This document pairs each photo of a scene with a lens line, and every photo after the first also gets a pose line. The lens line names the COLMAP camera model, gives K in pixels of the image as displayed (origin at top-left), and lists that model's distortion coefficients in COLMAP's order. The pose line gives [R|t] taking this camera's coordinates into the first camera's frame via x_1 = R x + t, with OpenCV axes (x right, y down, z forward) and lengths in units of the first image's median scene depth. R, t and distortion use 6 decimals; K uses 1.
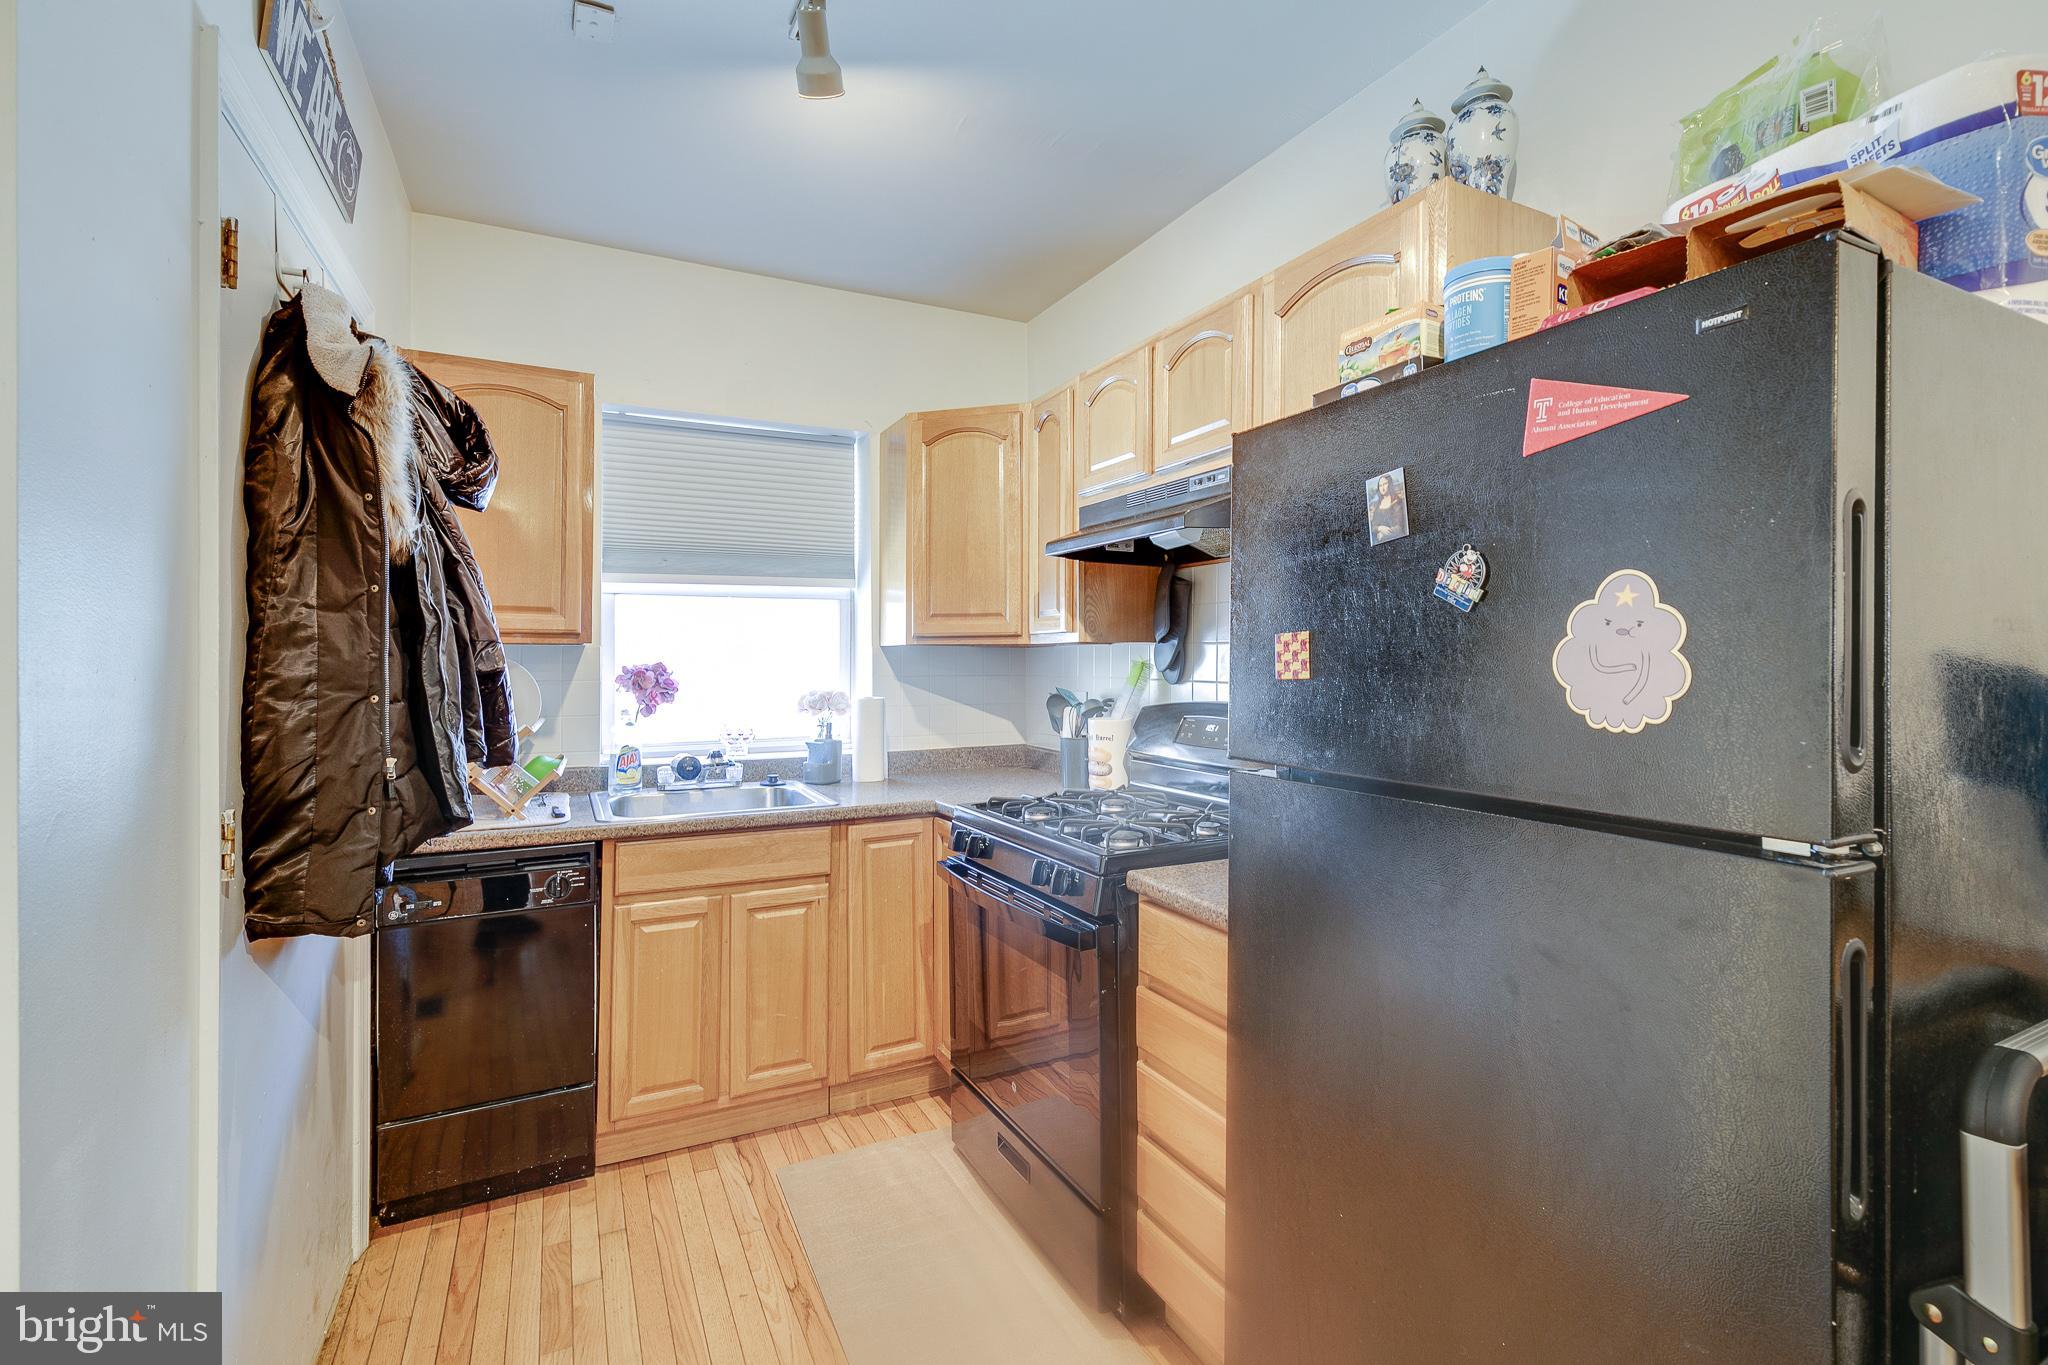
lens RADIAL K [[934.6, 0, 1021.0], [0, 934.6, 651.6], [0, 0, 1]] dist [0.008768, -0.001080]
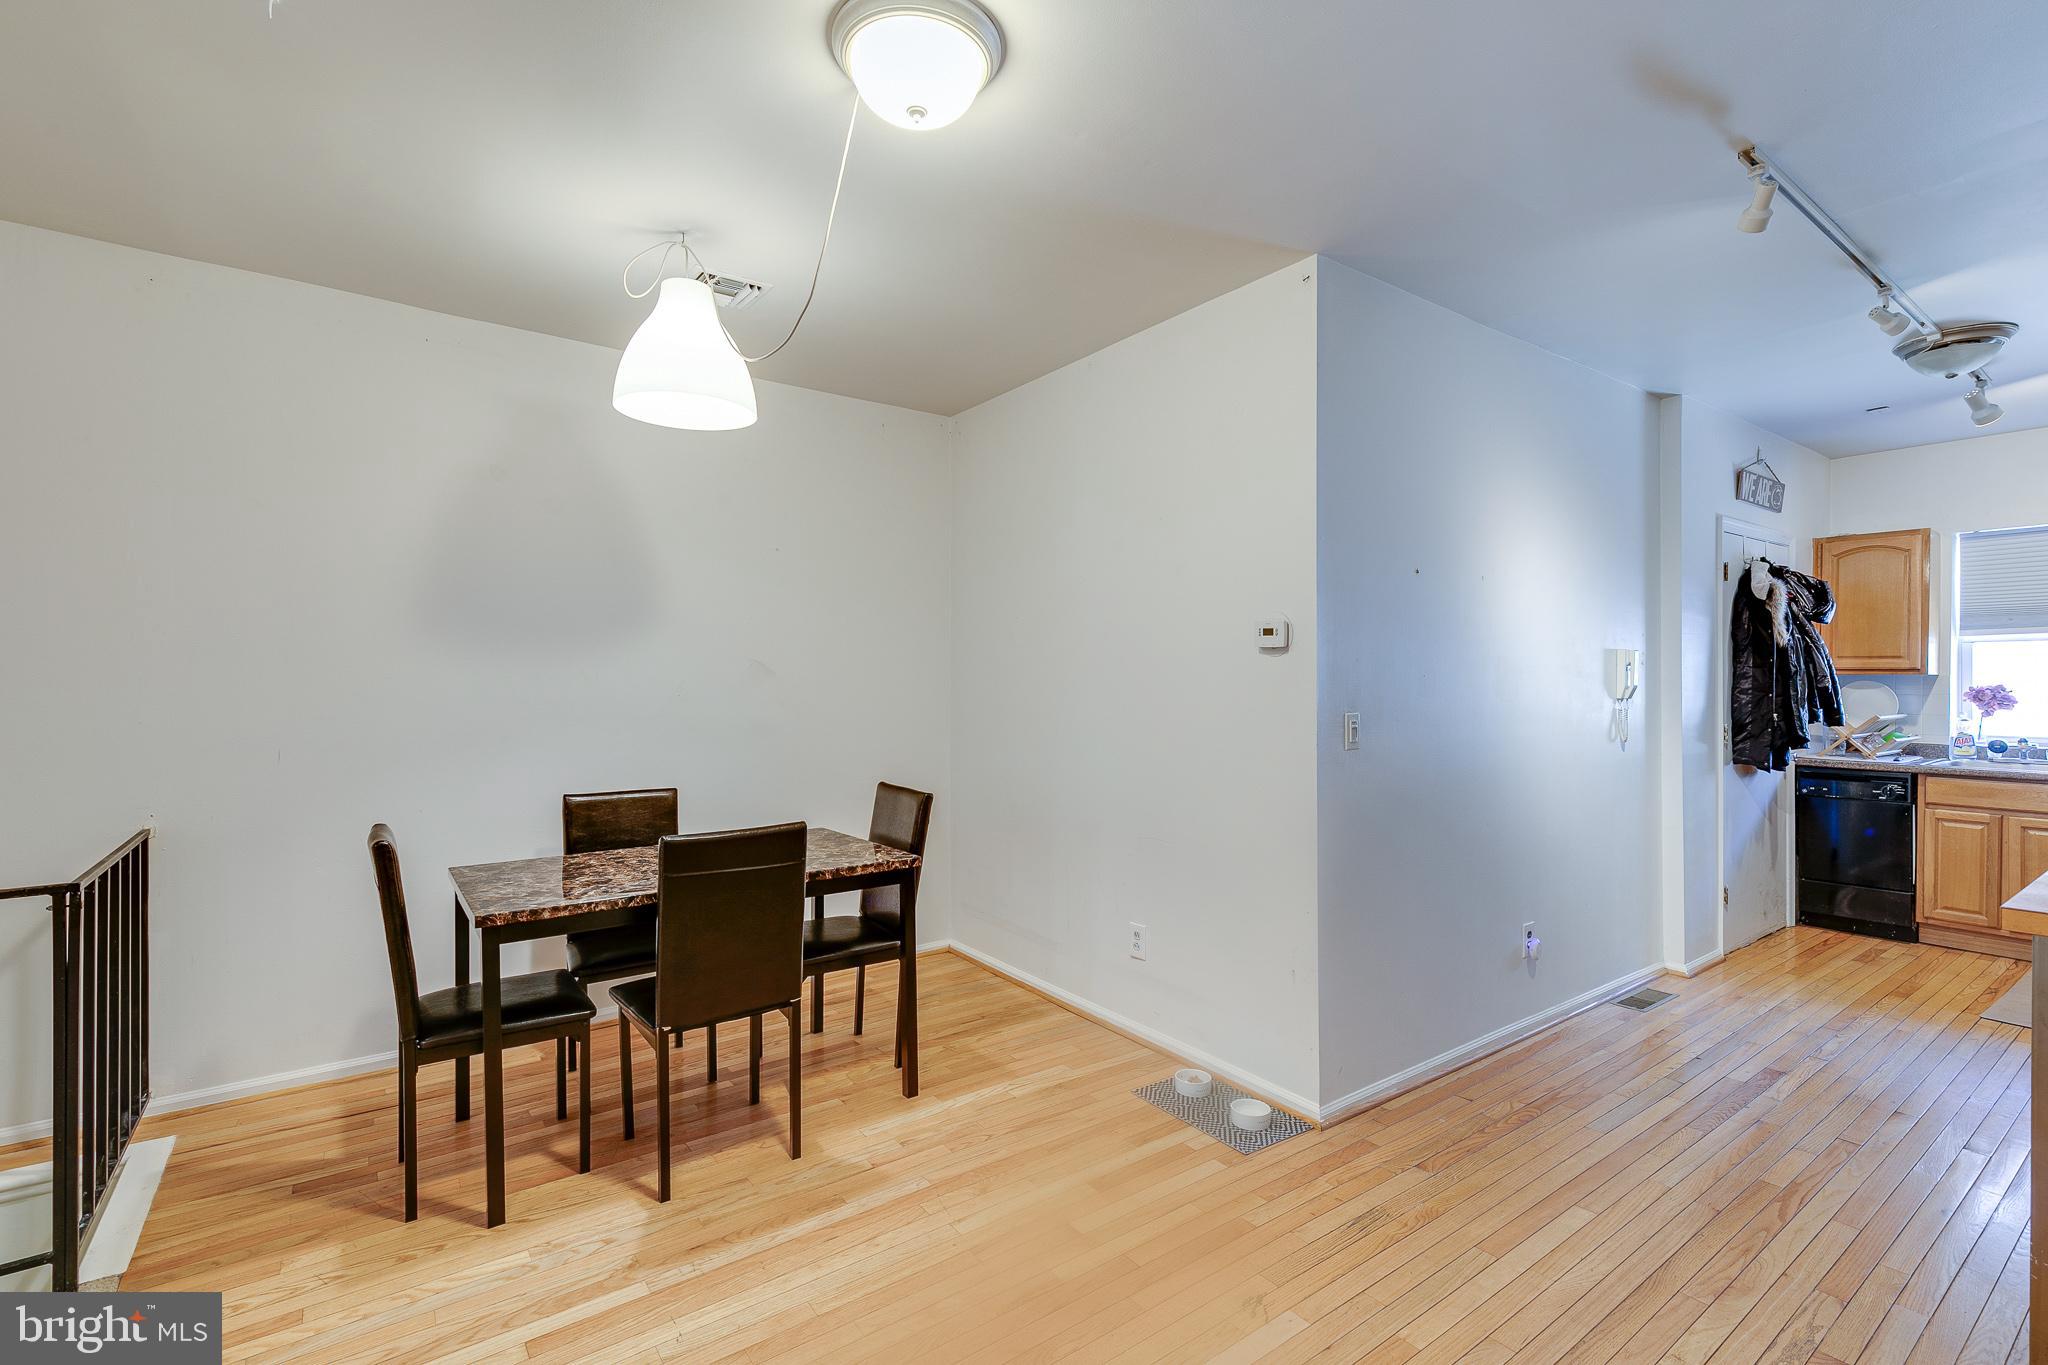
lens RADIAL K [[934.6, 0, 1046.1], [0, 934.6, 674.9], [0, 0, 1]] dist [0.008768, -0.001080]
pose [[0.184285, -0.001532, -0.982872, 1.083898], [0.006352, 0.999980, -0.000368, -0.017995], [0.982852, -0.006176, 0.184291, -1.090416]]
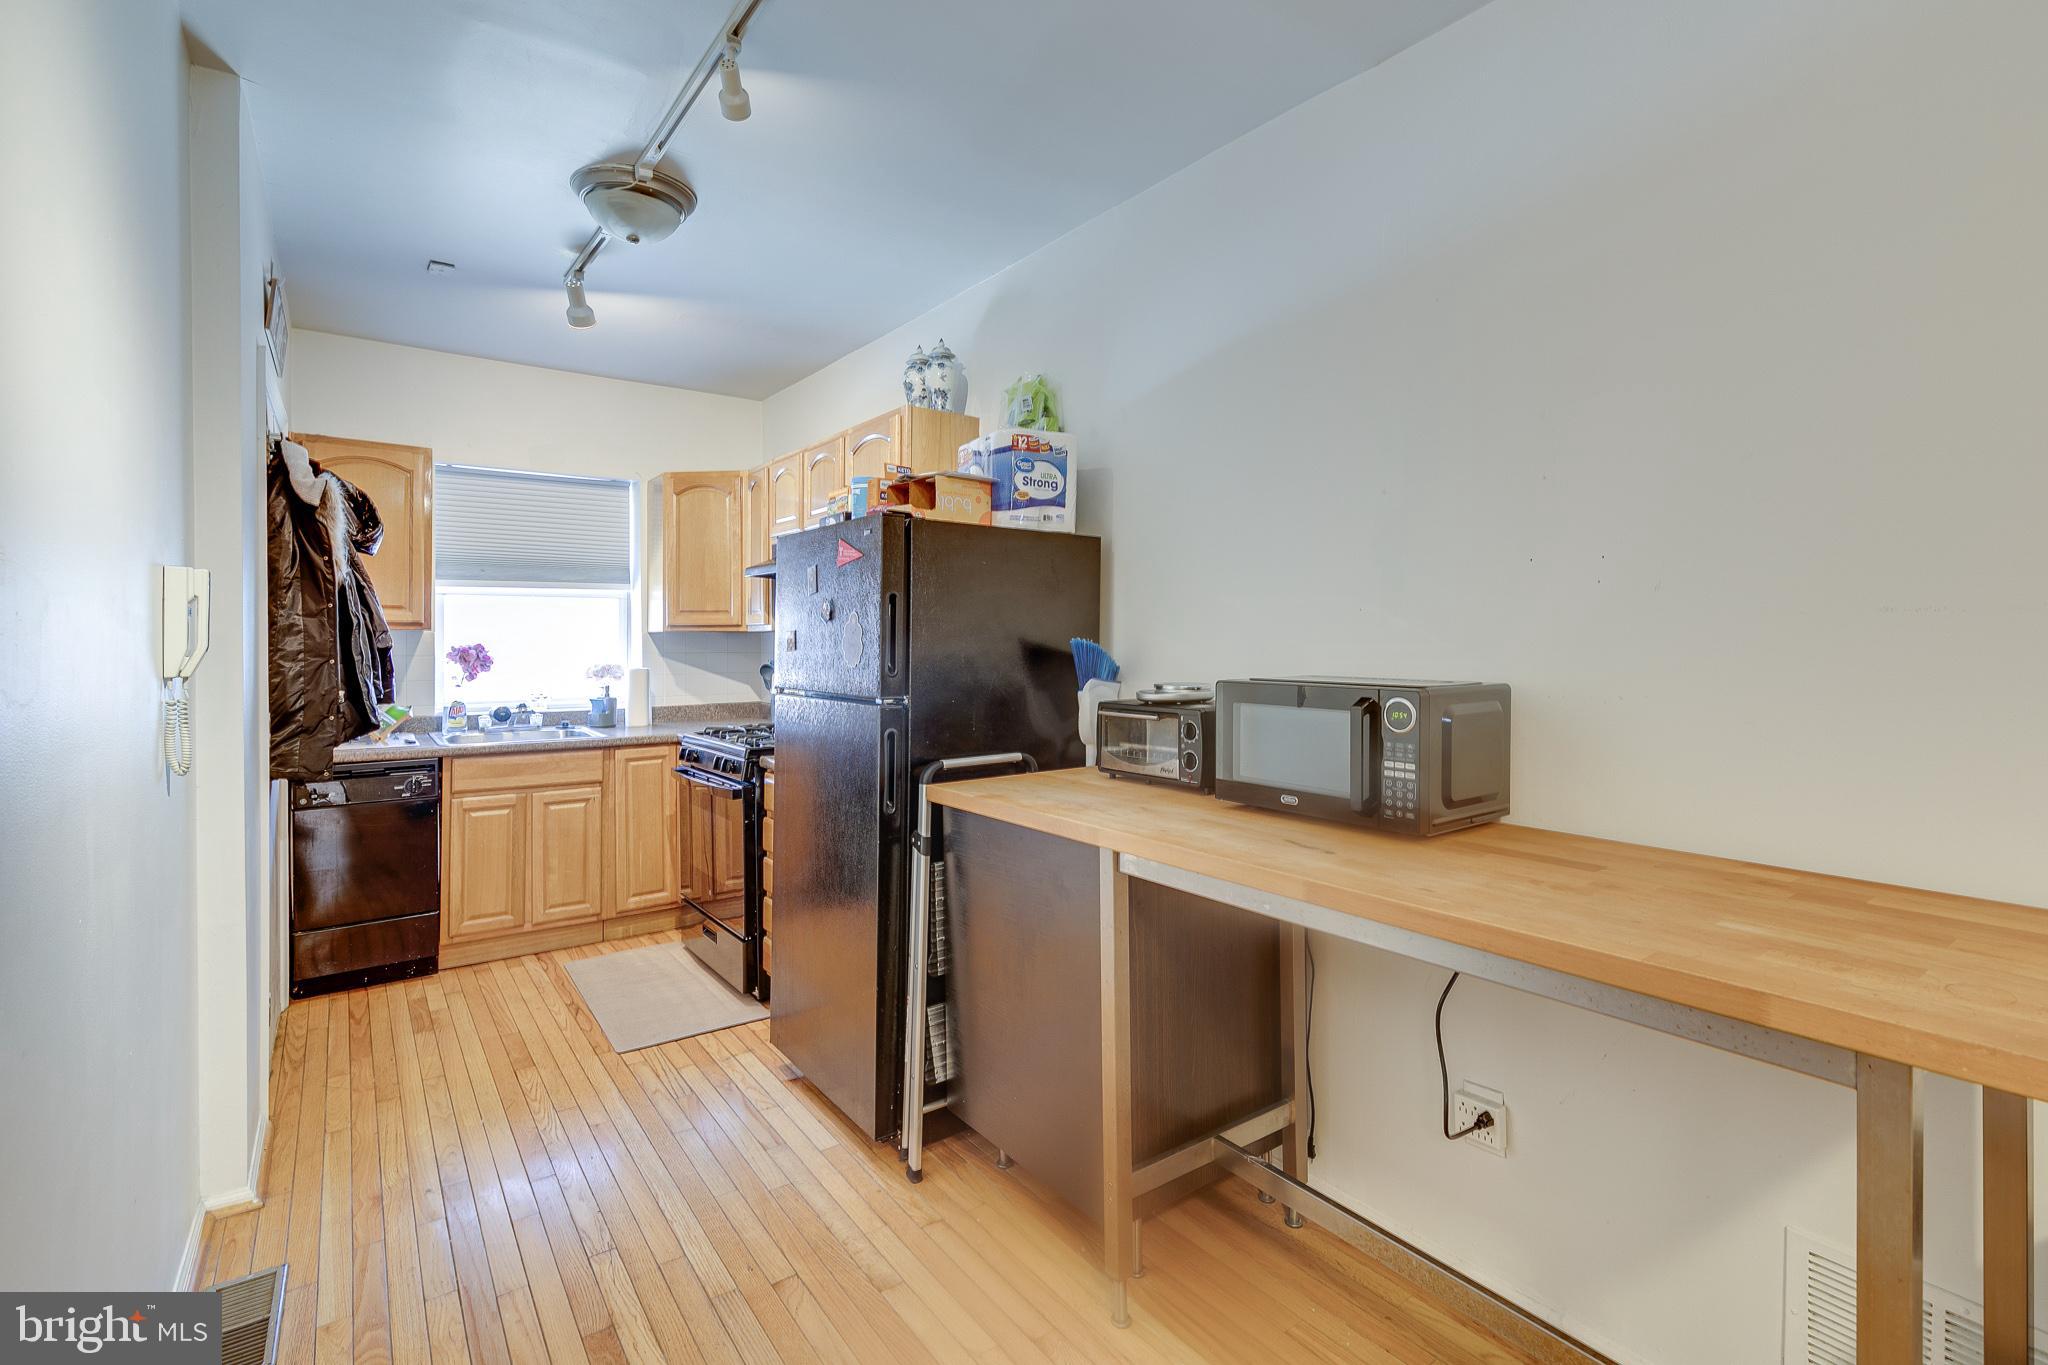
lens RADIAL K [[934.6, 0, 1021.4], [0, 934.6, 645.1], [0, 0, 1]] dist [0.008768, -0.001080]
pose [[0.985829, 0.000926, 0.167749, 0.222220], [-0.003072, 0.999917, 0.012532, -0.007277], [-0.167723, -0.012870, 0.985750, -0.645192]]
